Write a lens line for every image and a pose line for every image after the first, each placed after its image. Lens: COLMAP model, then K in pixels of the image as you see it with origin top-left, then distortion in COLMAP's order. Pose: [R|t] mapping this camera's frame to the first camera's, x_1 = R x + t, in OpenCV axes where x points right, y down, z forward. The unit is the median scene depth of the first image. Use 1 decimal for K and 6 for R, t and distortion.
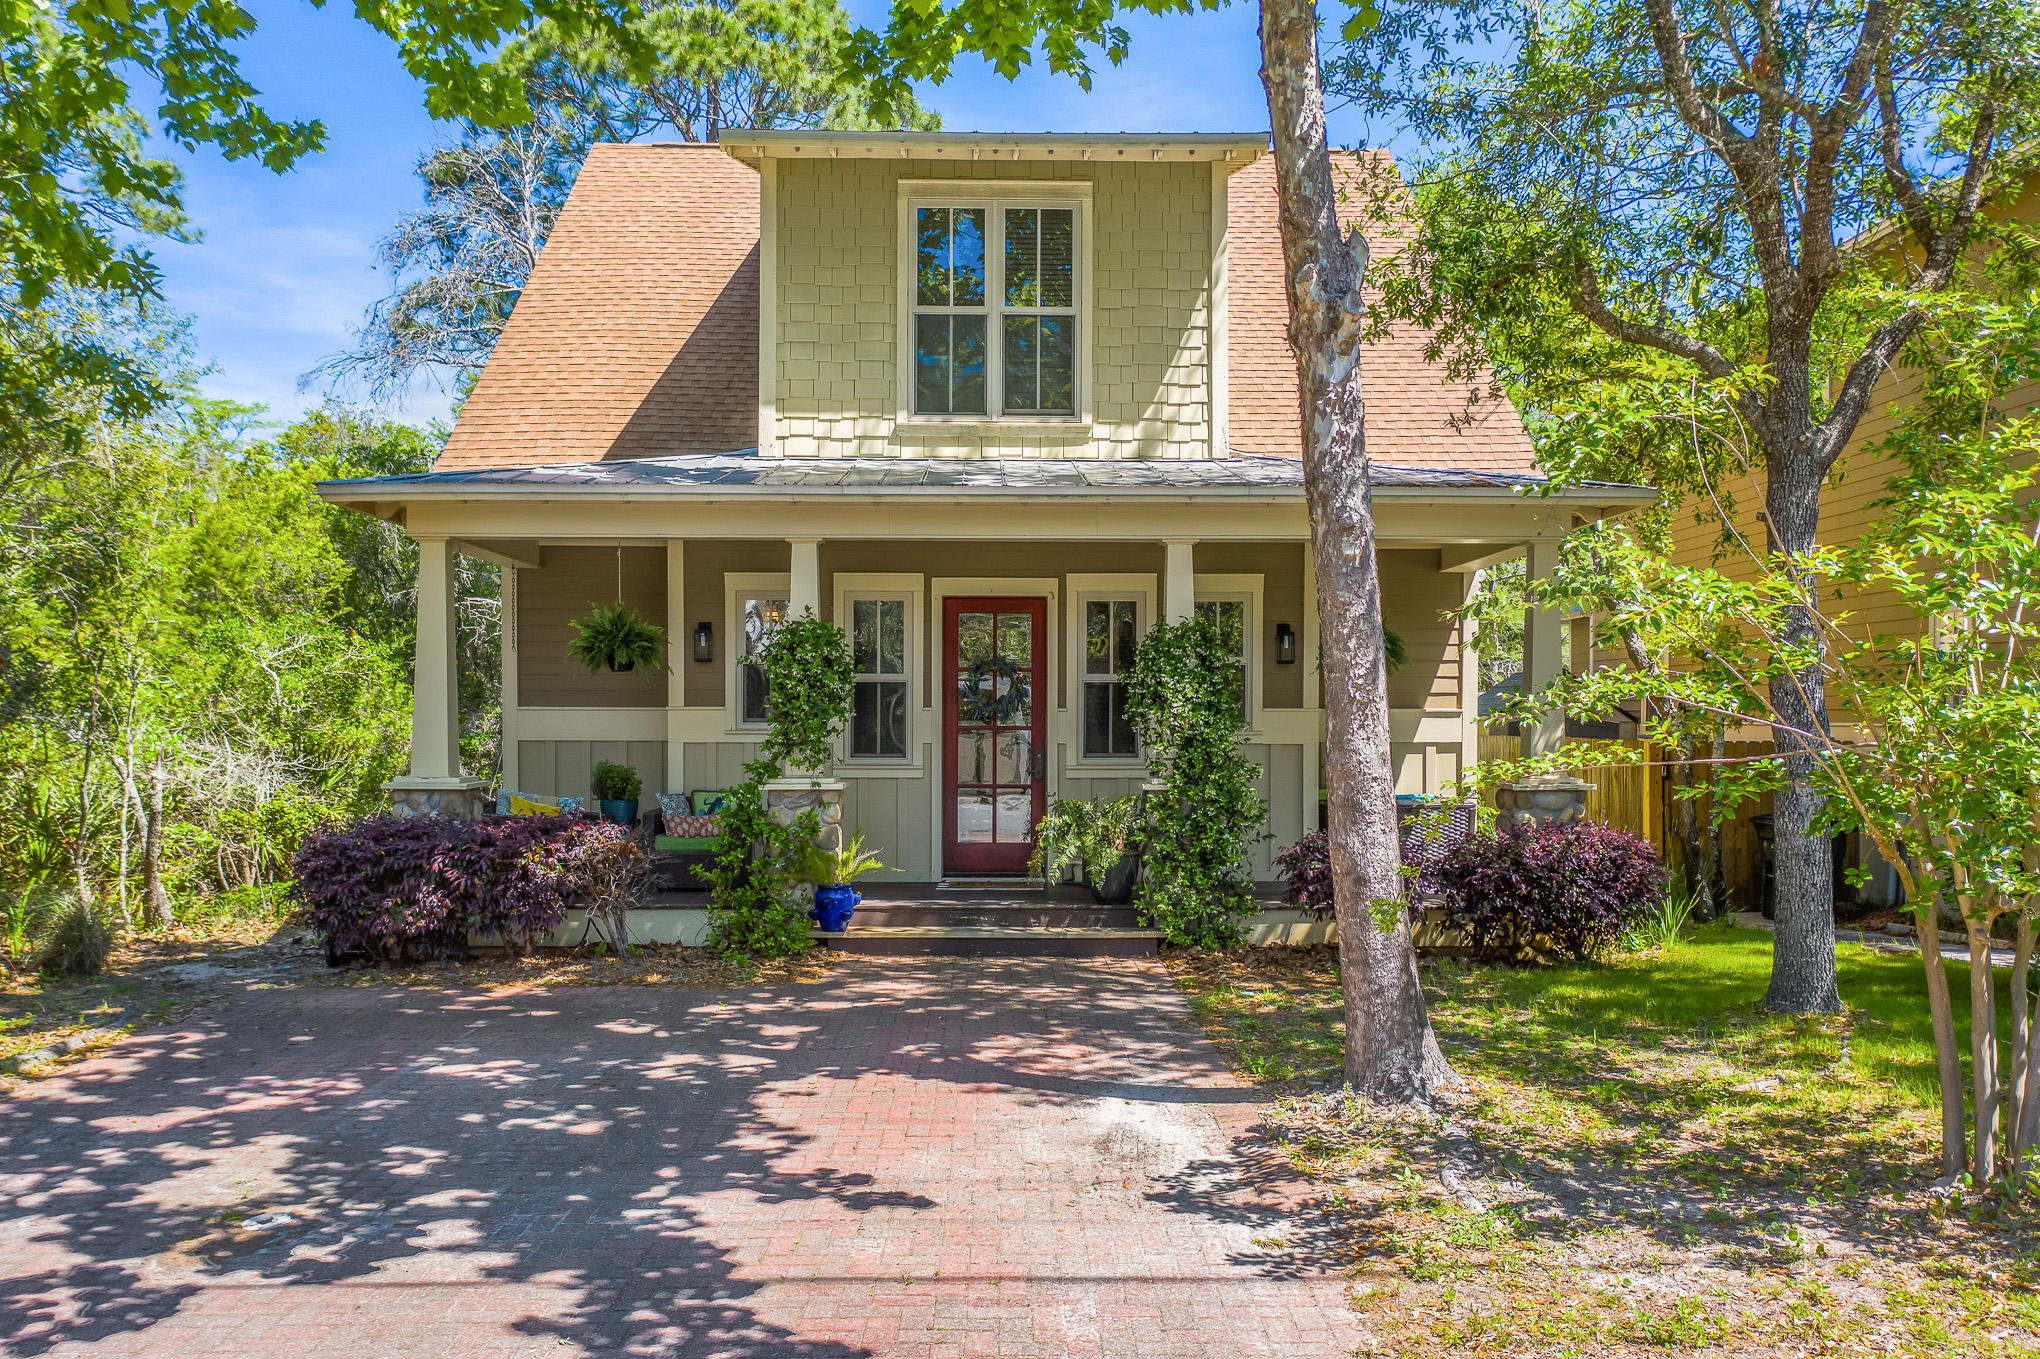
lens RADIAL K [[1632.0, 0, 1019.0], [0, 1632.0, 735.7], [0, 0, 1]] dist [-0.010318, 0.004814]
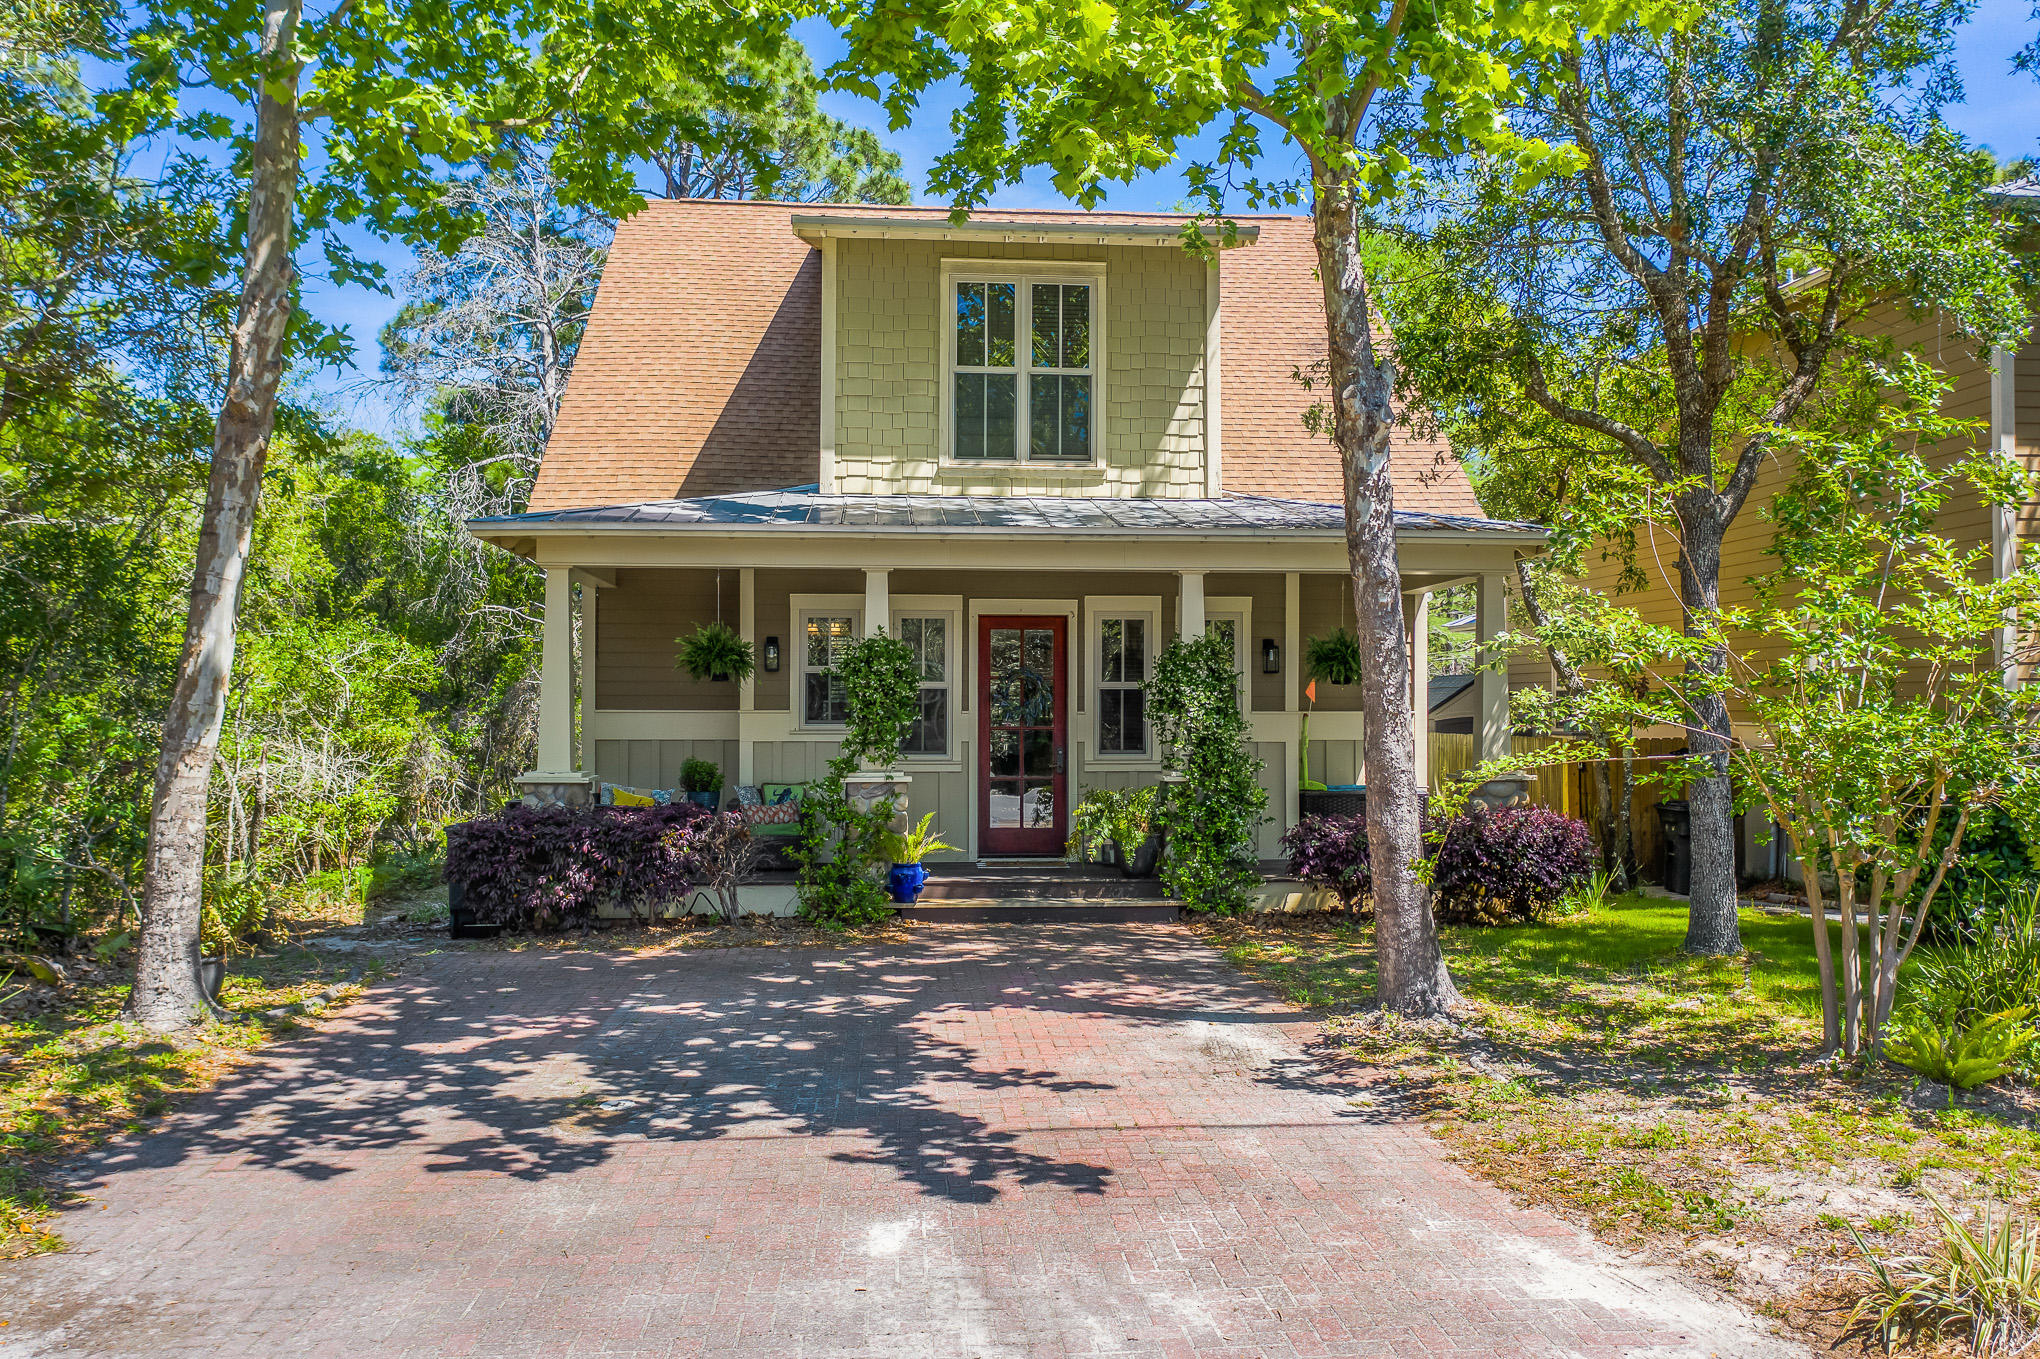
lens RADIAL K [[1638.8, 0, 1020.0], [0, 1638.8, 679.5], [0, 0, 1]] dist [-0.009175, 0.000947]
pose [[0.997687, 0.000738, 0.067964, -0.123253], [0.001332, 0.999537, -0.030414, -0.005385], [-0.067955, 0.030434, 0.997224, -0.206512]]
